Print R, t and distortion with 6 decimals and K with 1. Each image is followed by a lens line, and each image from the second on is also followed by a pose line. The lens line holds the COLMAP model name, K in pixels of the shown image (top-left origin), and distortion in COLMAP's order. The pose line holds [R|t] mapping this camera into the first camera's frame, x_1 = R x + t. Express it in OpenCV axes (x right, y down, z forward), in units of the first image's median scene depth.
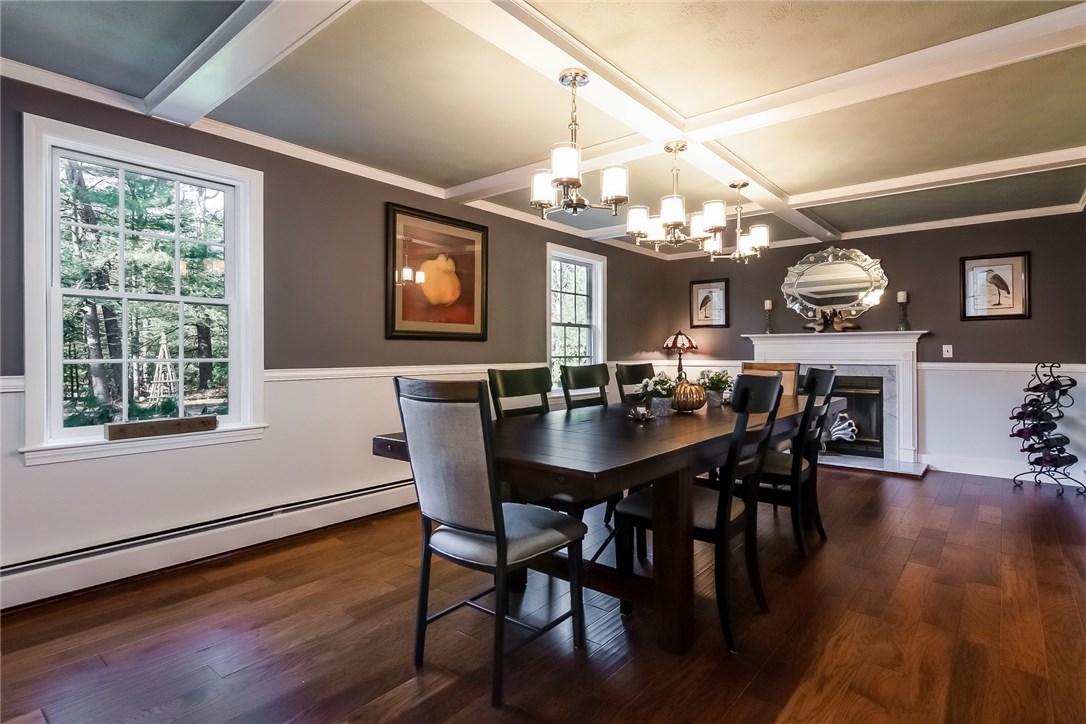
lens RADIAL K [[534.3, 0, 540.3], [0, 534.3, 353.0], [0, 0, 1]] dist [0.002473, -0.000016]
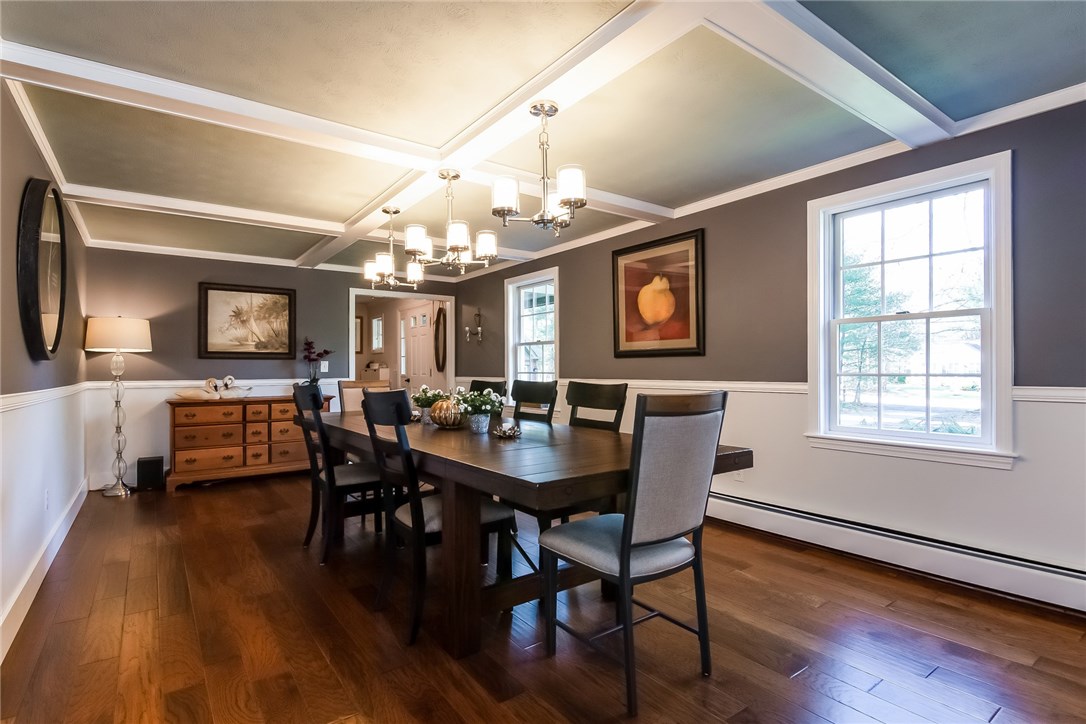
lens RADIAL K [[499.7, 0, 543.7], [0, 499.7, 371.0], [0, 0, 1]] dist [-0.001092, -0.000122]
pose [[-0.184613, 0.005012, -0.982799, 0.845404], [0.007637, 0.999964, 0.003665, -0.001047], [0.982782, -0.006829, -0.184645, 0.968774]]
